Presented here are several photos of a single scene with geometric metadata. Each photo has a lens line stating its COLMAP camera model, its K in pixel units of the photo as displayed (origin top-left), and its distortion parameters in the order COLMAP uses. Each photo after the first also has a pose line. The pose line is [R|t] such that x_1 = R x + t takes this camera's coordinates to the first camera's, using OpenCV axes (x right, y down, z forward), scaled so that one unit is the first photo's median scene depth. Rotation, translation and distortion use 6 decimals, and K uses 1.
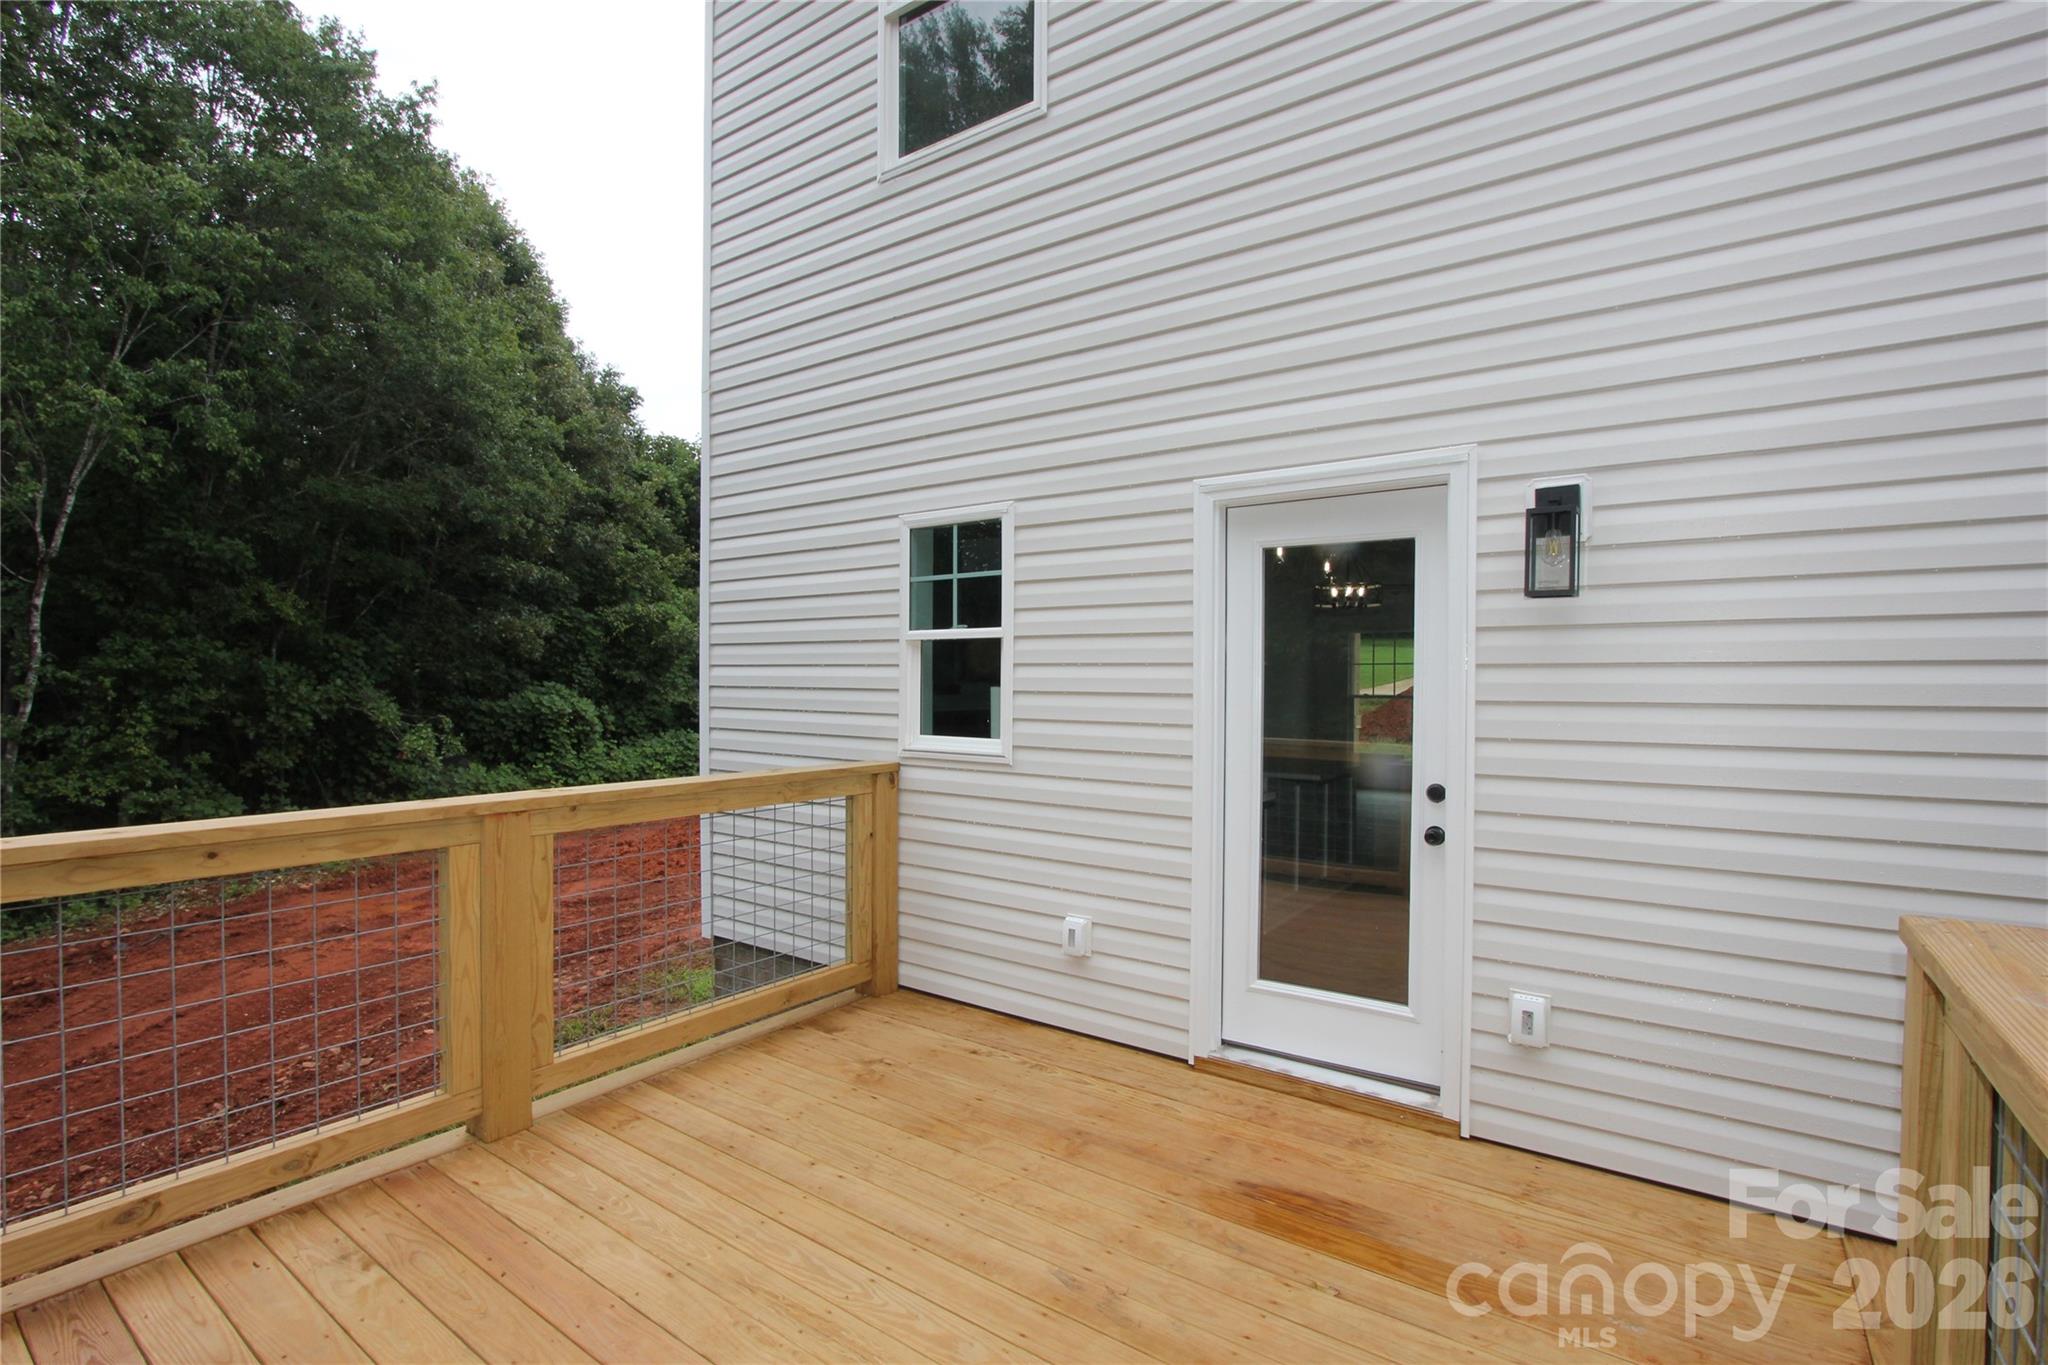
lens RADIAL K [[942.3, 0, 1017.5], [0, 942.3, 684.9], [0, 0, 1]] dist [-0.022558, 0.004031]
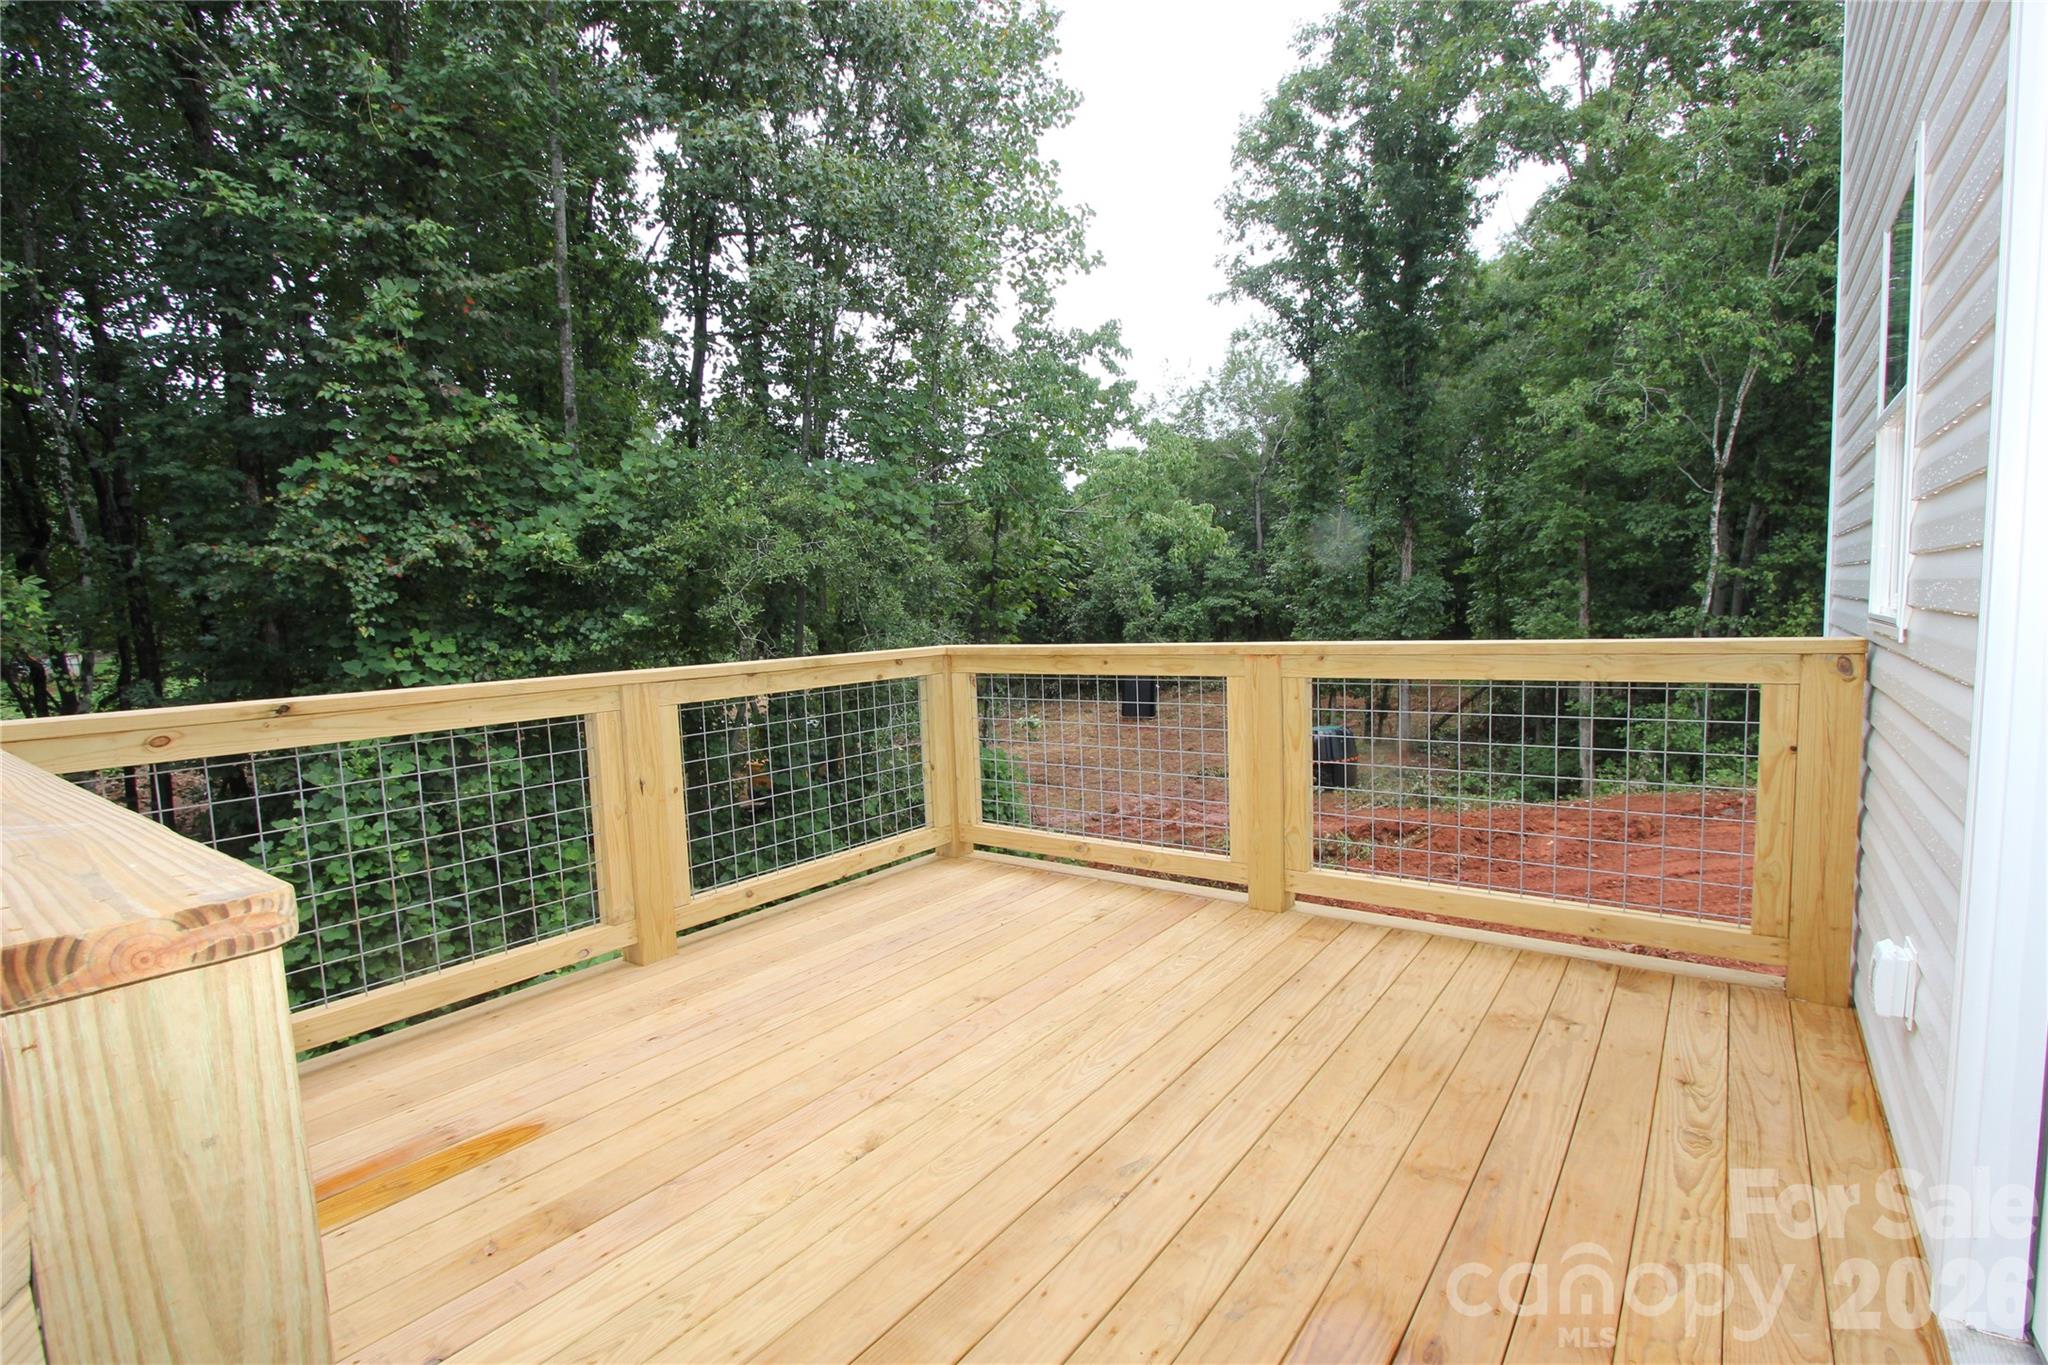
lens RADIAL K [[942.3, 0, 1017.5], [0, 942.3, 693.3], [0, 0, 1]] dist [-0.022558, 0.004031]
pose [[-0.016392, 0.085185, -0.996230, 0.141026], [0.031913, 0.995901, 0.084631, 0.014105], [0.999356, -0.030405, -0.019043, 0.139114]]
